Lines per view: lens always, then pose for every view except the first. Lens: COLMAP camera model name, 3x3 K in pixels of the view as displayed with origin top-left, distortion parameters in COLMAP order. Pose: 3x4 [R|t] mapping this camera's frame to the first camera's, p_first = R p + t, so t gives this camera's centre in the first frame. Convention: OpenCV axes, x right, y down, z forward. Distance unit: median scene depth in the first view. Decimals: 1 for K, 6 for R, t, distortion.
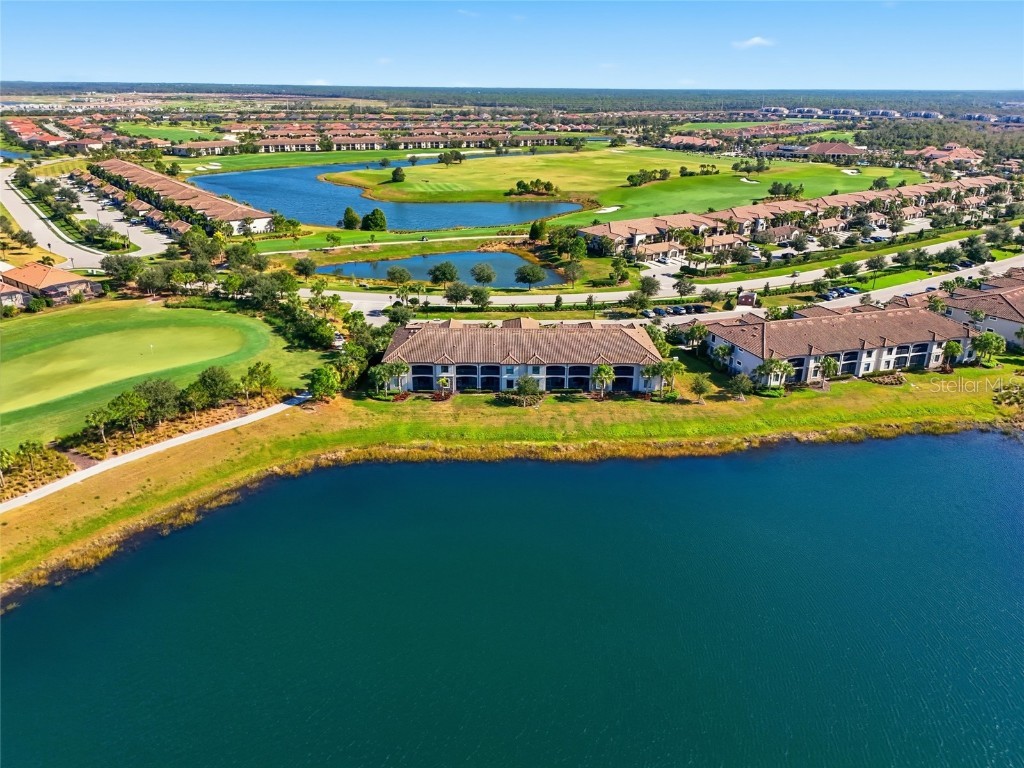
lens RADIAL K [[810.6, 0, 512.0], [0, 810.6, 384.0], [0, 0, 1]] dist [0.074493, -0.095240]
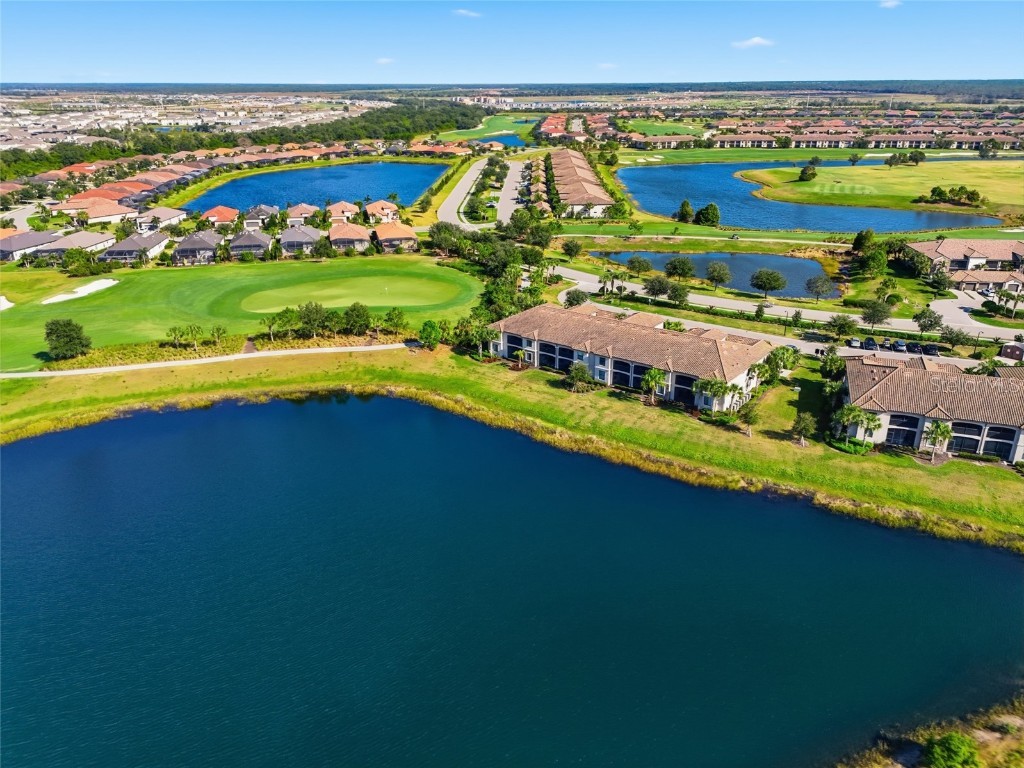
lens RADIAL K [[810.6, 0, 512.0], [0, 810.6, 384.0], [0, 0, 1]] dist [0.074493, -0.095240]
pose [[0.754144, 0.214746, -0.620605, 0.348047], [-0.213292, 0.973886, 0.077803, -0.026718], [0.621107, 0.073695, 0.780254, 0.084459]]
